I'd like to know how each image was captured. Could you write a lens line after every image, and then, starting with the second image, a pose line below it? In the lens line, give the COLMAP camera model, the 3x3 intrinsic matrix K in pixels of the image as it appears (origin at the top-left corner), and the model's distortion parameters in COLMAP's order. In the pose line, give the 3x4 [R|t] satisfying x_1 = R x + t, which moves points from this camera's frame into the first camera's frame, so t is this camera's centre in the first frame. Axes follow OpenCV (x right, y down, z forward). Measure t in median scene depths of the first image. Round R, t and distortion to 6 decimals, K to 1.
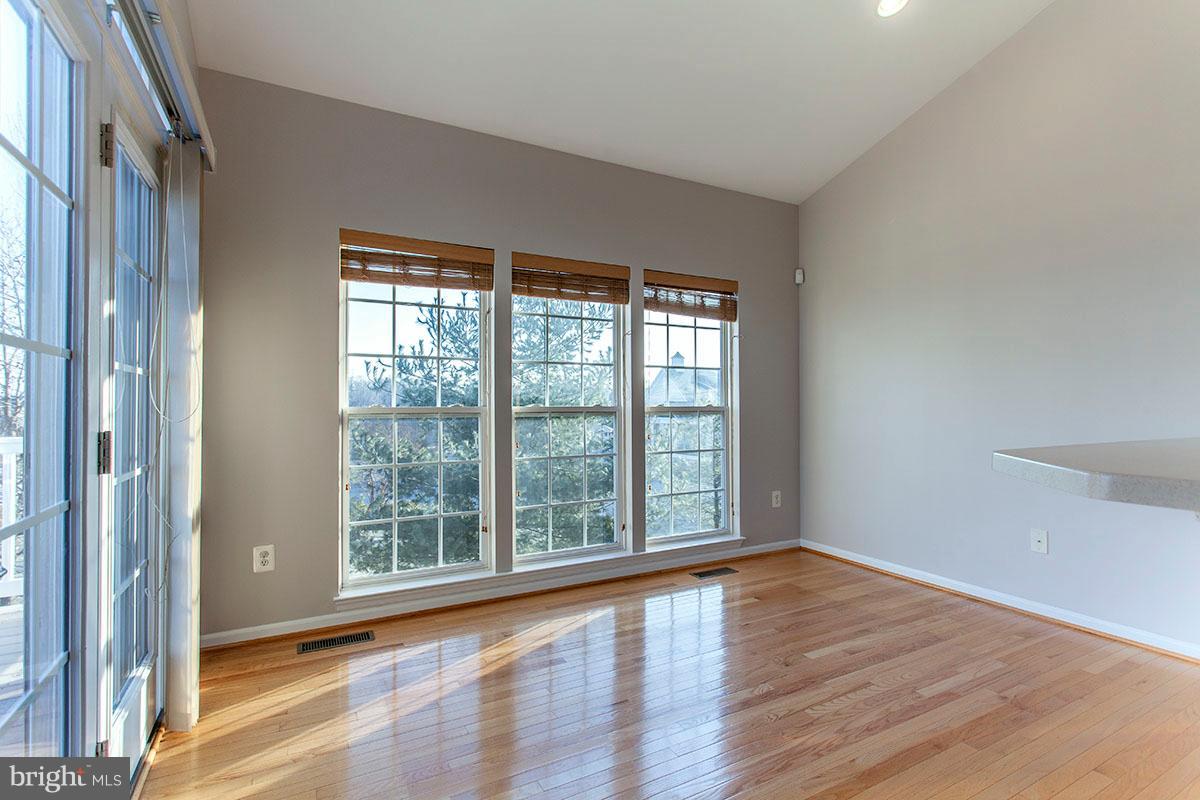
lens RADIAL K [[570.3, 0, 604.0], [0, 570.3, 397.1], [0, 0, 1]] dist [-0.003607, -0.001389]
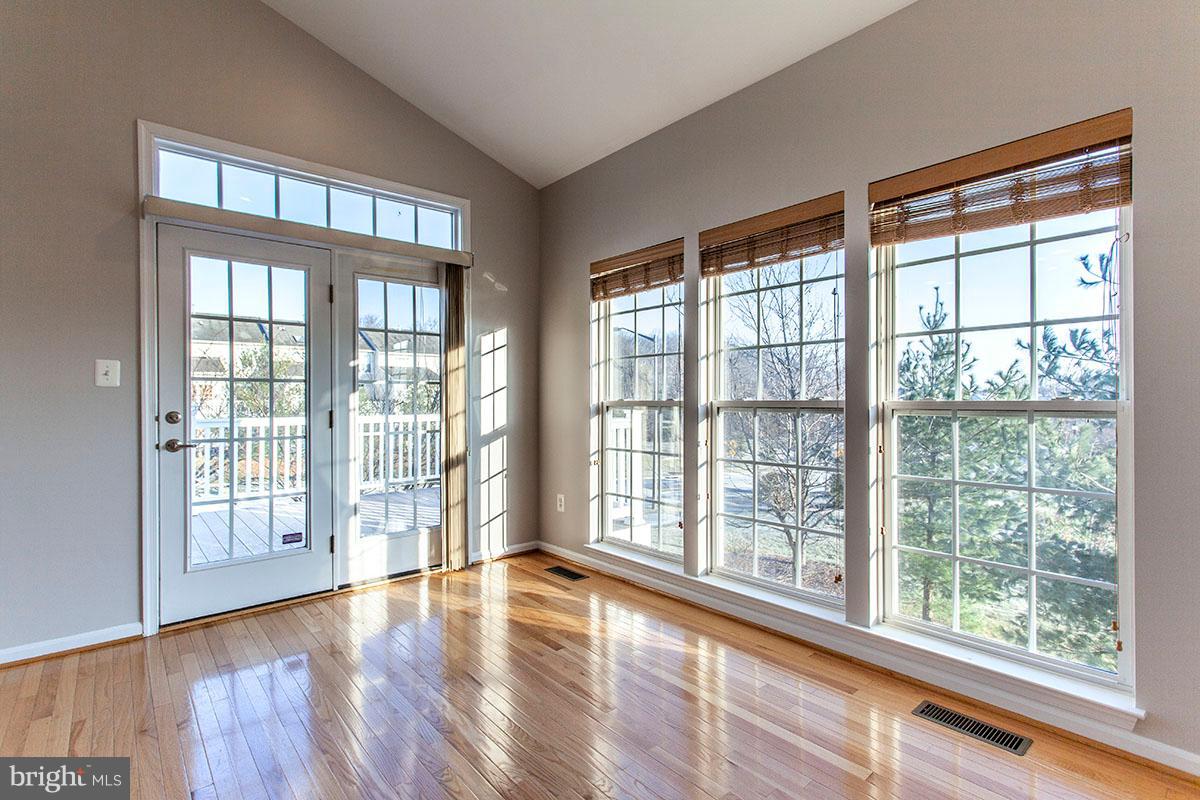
lens RADIAL K [[570.3, 0, 600.9], [0, 570.3, 396.4], [0, 0, 1]] dist [-0.003607, -0.001389]
pose [[0.207091, -0.005255, -0.978308, 0.708625], [0.012274, 0.999921, -0.002773, 0.010796], [0.978245, -0.011433, 0.207139, 0.649427]]
